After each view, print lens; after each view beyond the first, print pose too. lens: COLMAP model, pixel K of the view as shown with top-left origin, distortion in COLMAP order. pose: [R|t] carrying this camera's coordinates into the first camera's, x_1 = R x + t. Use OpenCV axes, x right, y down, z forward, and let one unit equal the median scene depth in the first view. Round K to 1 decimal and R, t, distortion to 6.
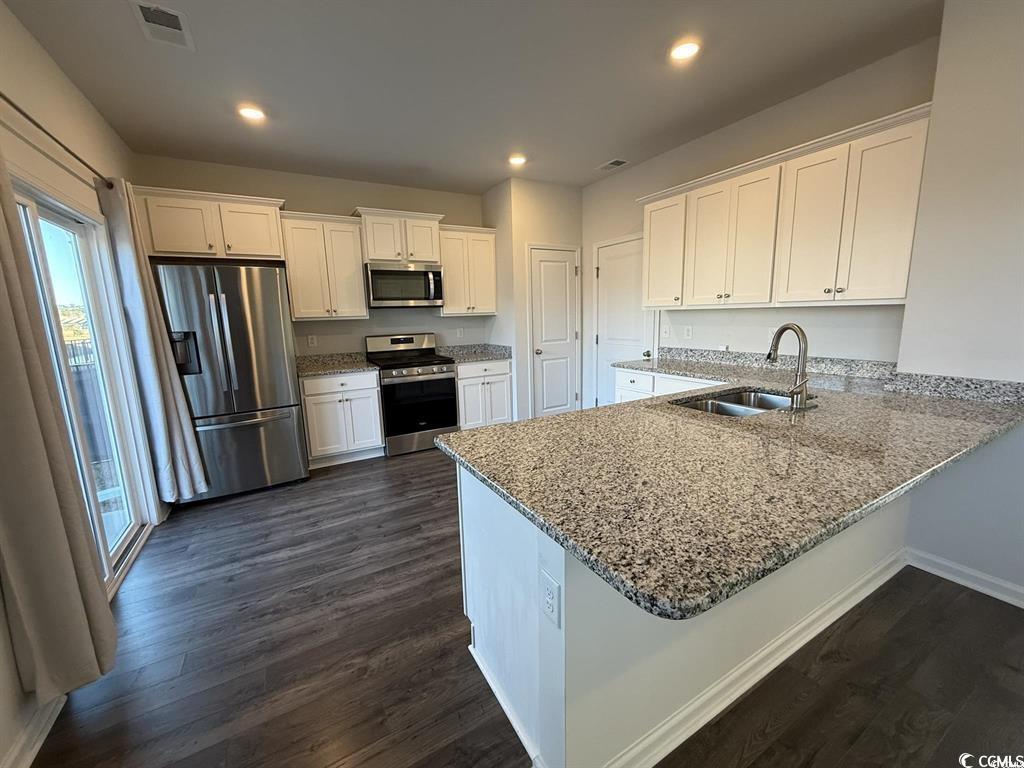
lens RADIAL K [[410.0, 0, 514.0], [0, 410.0, 384.8], [0, 0, 1]] dist [-0.002182, 0.001020]
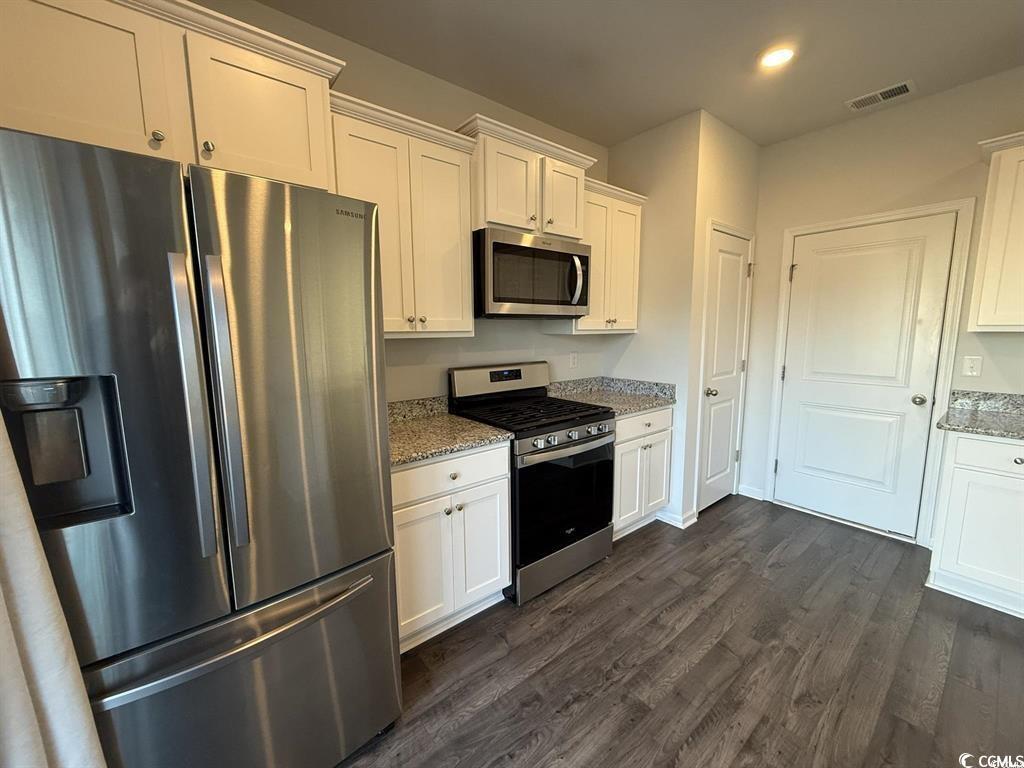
lens RADIAL K [[410.0, 0, 512.2], [0, 410.0, 382.6], [0, 0, 1]] dist [-0.002182, 0.001020]
pose [[0.986336, -0.001027, 0.164744, -0.384951], [0.008362, 0.999004, -0.043837, -0.077447], [-0.164535, 0.044616, 0.985362, 0.469160]]
